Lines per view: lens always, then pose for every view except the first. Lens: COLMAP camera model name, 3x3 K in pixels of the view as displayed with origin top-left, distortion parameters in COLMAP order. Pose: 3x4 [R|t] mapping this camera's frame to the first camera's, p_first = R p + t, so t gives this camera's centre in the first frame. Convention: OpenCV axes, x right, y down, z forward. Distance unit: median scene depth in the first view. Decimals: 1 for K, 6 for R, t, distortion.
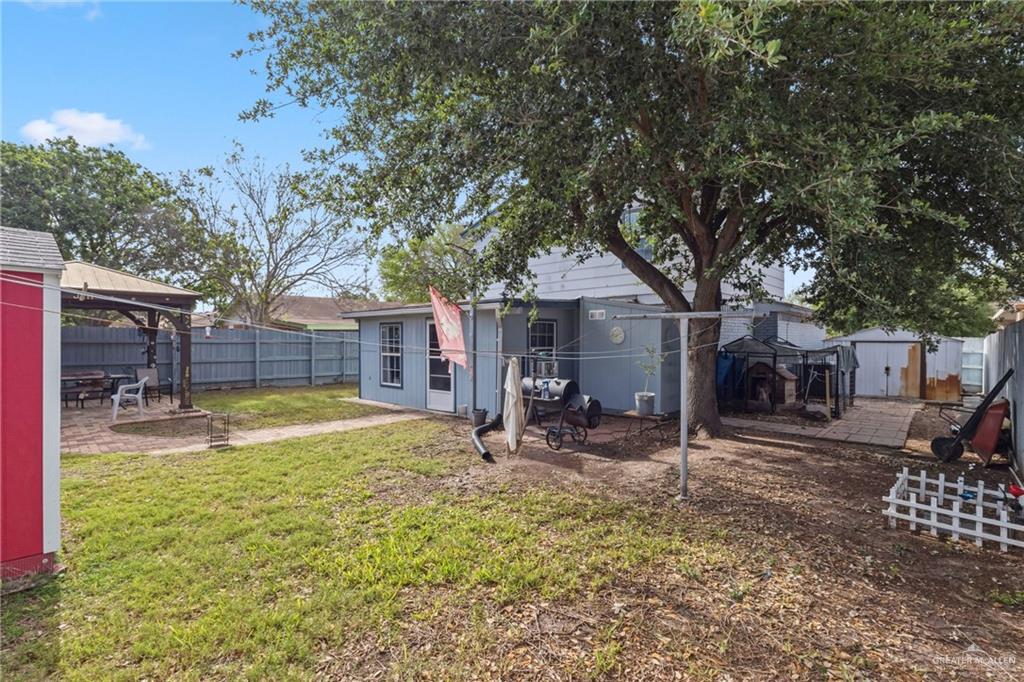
lens RADIAL K [[474.6, 0, 503.2], [0, 474.6, 345.1], [0, 0, 1]] dist [0.000543, 0.000645]
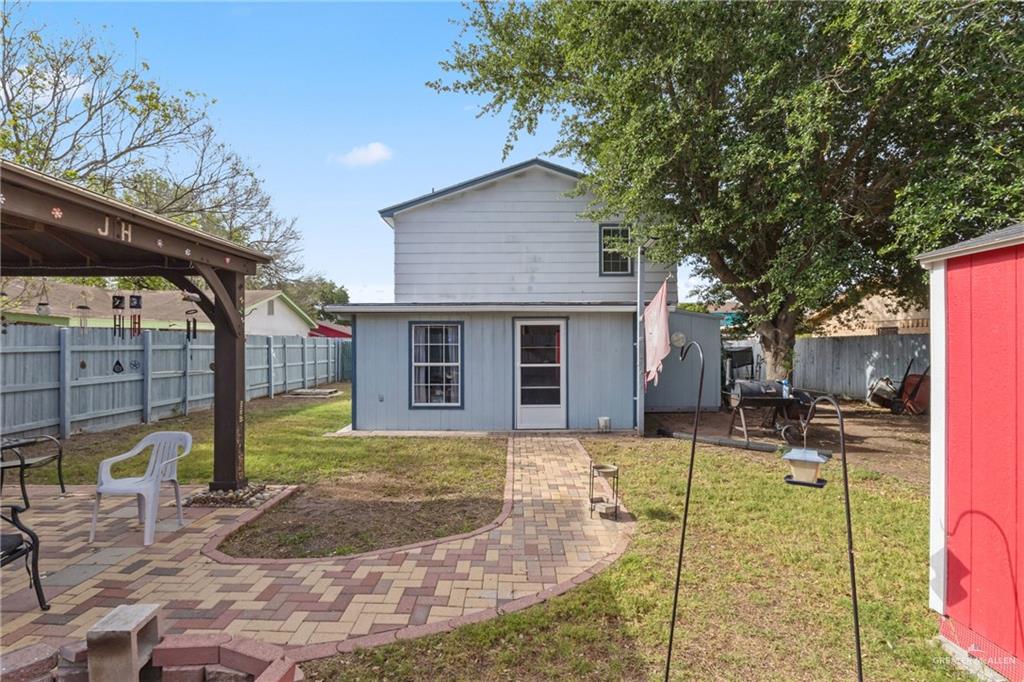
lens RADIAL K [[474.6, 0, 503.2], [0, 474.6, 345.1], [0, 0, 1]] dist [0.000543, 0.000645]
pose [[0.725980, -0.004827, 0.687699, -0.668621], [0.010961, 0.999930, -0.004553, -0.005963], [-0.687628, 0.010843, 0.725982, 0.385536]]
